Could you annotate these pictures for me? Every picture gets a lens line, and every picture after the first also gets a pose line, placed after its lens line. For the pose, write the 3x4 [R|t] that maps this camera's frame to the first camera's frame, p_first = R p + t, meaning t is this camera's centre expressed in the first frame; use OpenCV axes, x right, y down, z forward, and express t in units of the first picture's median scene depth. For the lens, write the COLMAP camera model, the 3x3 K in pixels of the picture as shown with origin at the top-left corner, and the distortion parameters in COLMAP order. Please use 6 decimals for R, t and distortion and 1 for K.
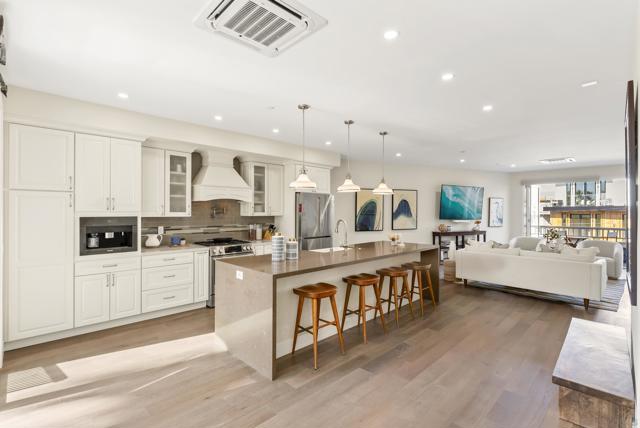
lens RADIAL K [[304.6, 0, 319.4], [0, 304.6, 211.9], [0, 0, 1]] dist [-0.010322, 0.003793]
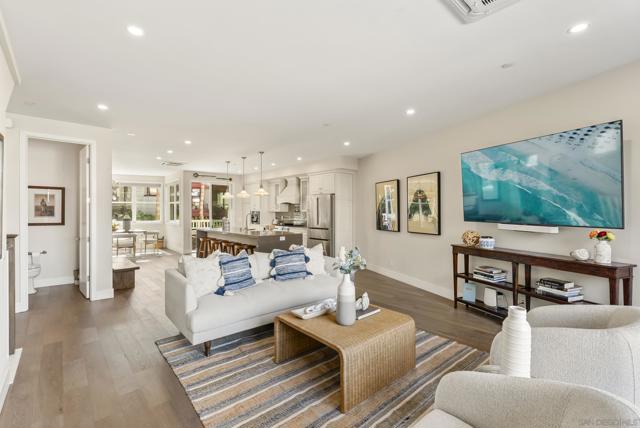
lens RADIAL K [[290.5, 0, 316.0], [0, 290.5, 211.9], [0, 0, 1]] dist [-0.003010, 0.000847]
pose [[-0.056709, 0.000081, -0.998391, 1.329373], [-0.001307, 0.999999, 0.000156, 0.014007], [0.998390, 0.001314, -0.056709, 1.144733]]
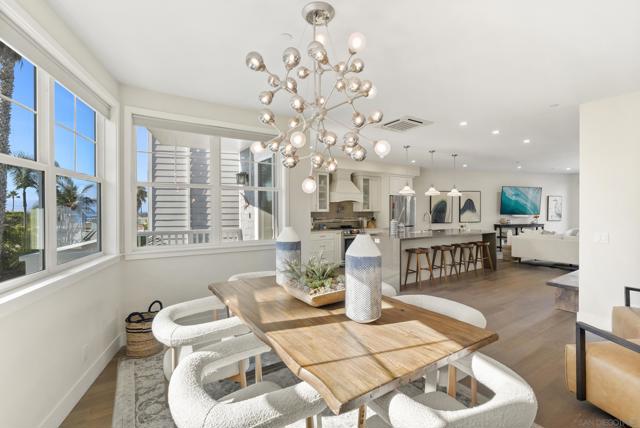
lens RADIAL K [[290.5, 0, 321.1], [0, 290.5, 211.5], [0, 0, 1]] dist [-0.003010, 0.000847]
pose [[0.980144, -0.006279, -0.198187, -0.130968], [0.006578, 0.999978, 0.000848, 0.010777], [0.198177, -0.002135, 0.980164, -0.455516]]
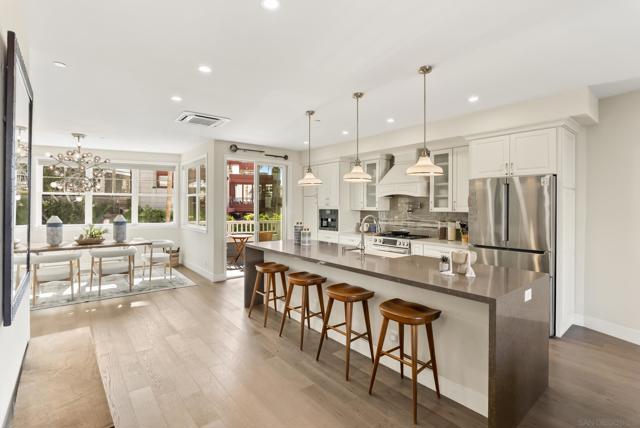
lens RADIAL K [[304.6, 0, 318.3], [0, 304.6, 207.0], [0, 0, 1]] dist [-0.010322, 0.003793]
pose [[-0.095342, -0.000682, -0.995444, 0.689512], [-0.006947, 0.999976, -0.000020, 0.002386], [0.995420, 0.006914, -0.095344, 0.734190]]
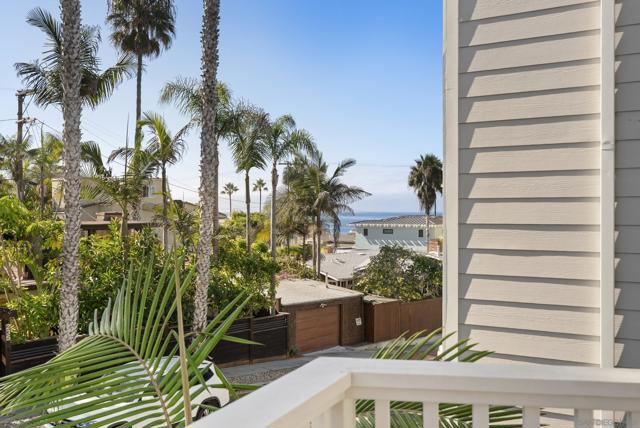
lens RADIAL K [[637.1, 0, 318.6], [0, 637.1, 213.3], [0, 0, 1]] dist [0.021133, 0.000000]
pose [[0.592868, -0.003105, -0.805294, -0.696913], [0.003548, 0.999993, -0.001244, 0.003733], [0.805292, -0.002120, 0.592875, 0.172707]]
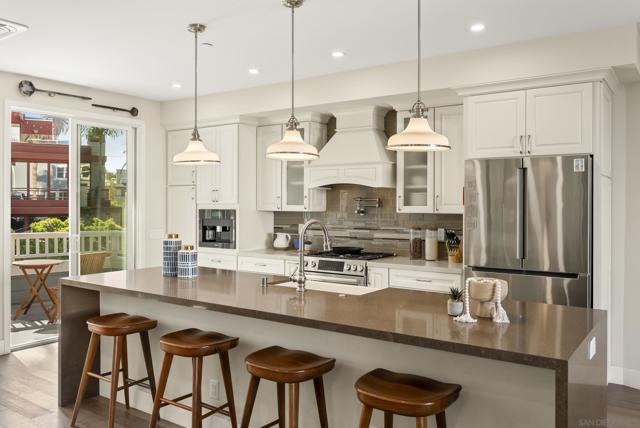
lens RADIAL K [[522.8, 0, 318.8], [0, 522.8, 204.7], [0, 0, 1]] dist [-0.004339, 0.000629]
pose [[0.174351, -0.001811, -0.984682, 0.646142], [-0.005567, 0.999981, -0.002825, 0.002834], [0.984668, 0.005975, 0.174338, 0.681637]]
